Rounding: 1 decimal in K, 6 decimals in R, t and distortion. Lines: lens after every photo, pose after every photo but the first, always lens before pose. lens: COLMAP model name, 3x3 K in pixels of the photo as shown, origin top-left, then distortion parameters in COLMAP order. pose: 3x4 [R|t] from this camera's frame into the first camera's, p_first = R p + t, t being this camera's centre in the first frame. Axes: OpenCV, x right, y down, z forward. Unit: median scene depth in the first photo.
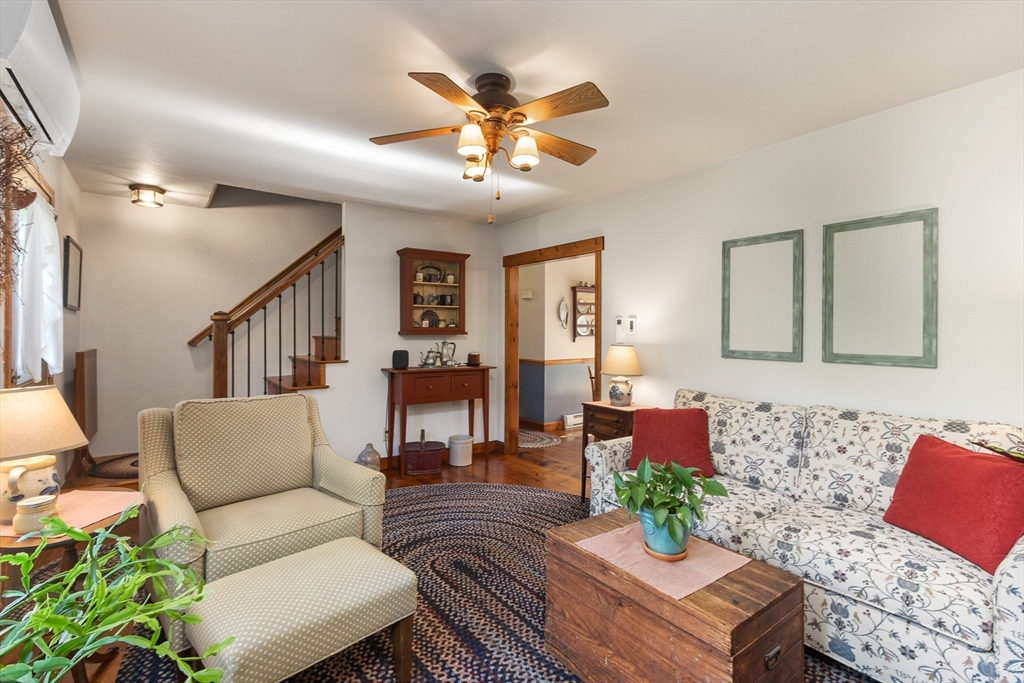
lens RADIAL K [[475.0, 0, 520.3], [0, 475.0, 331.7], [0, 0, 1]] dist [-0.000545, -0.001048]
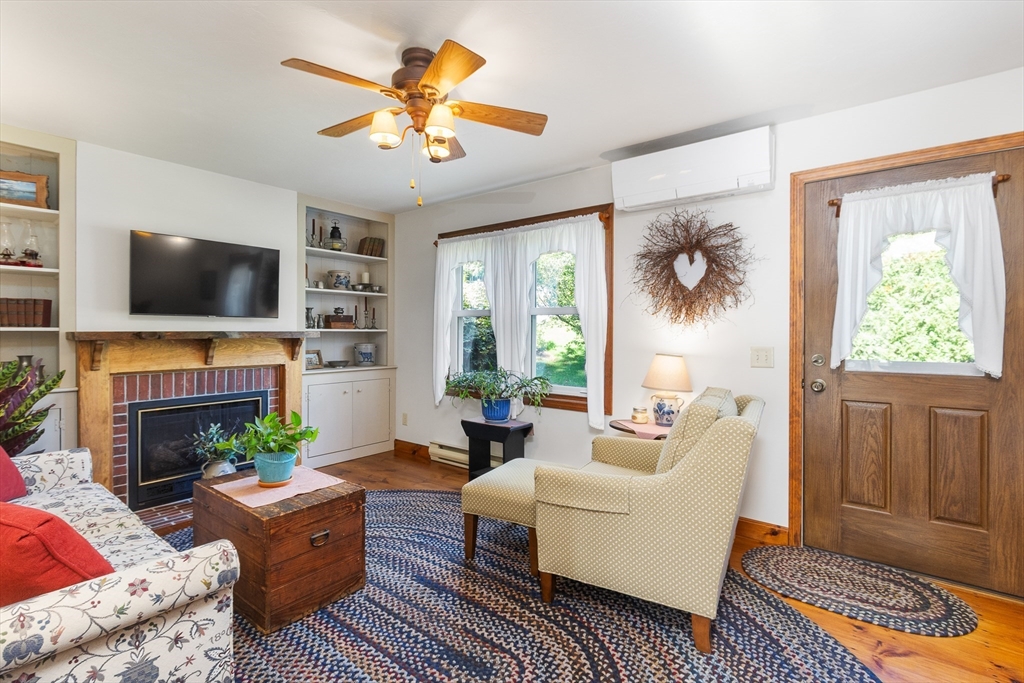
lens RADIAL K [[475.0, 0, 514.1], [0, 475.0, 333.3], [0, 0, 1]] dist [-0.000545, -0.001048]
pose [[-0.970614, -0.003312, -0.240620, -0.014069], [-0.005853, 0.999934, 0.009846, 0.019837], [0.240572, 0.010965, -0.970569, 1.562345]]
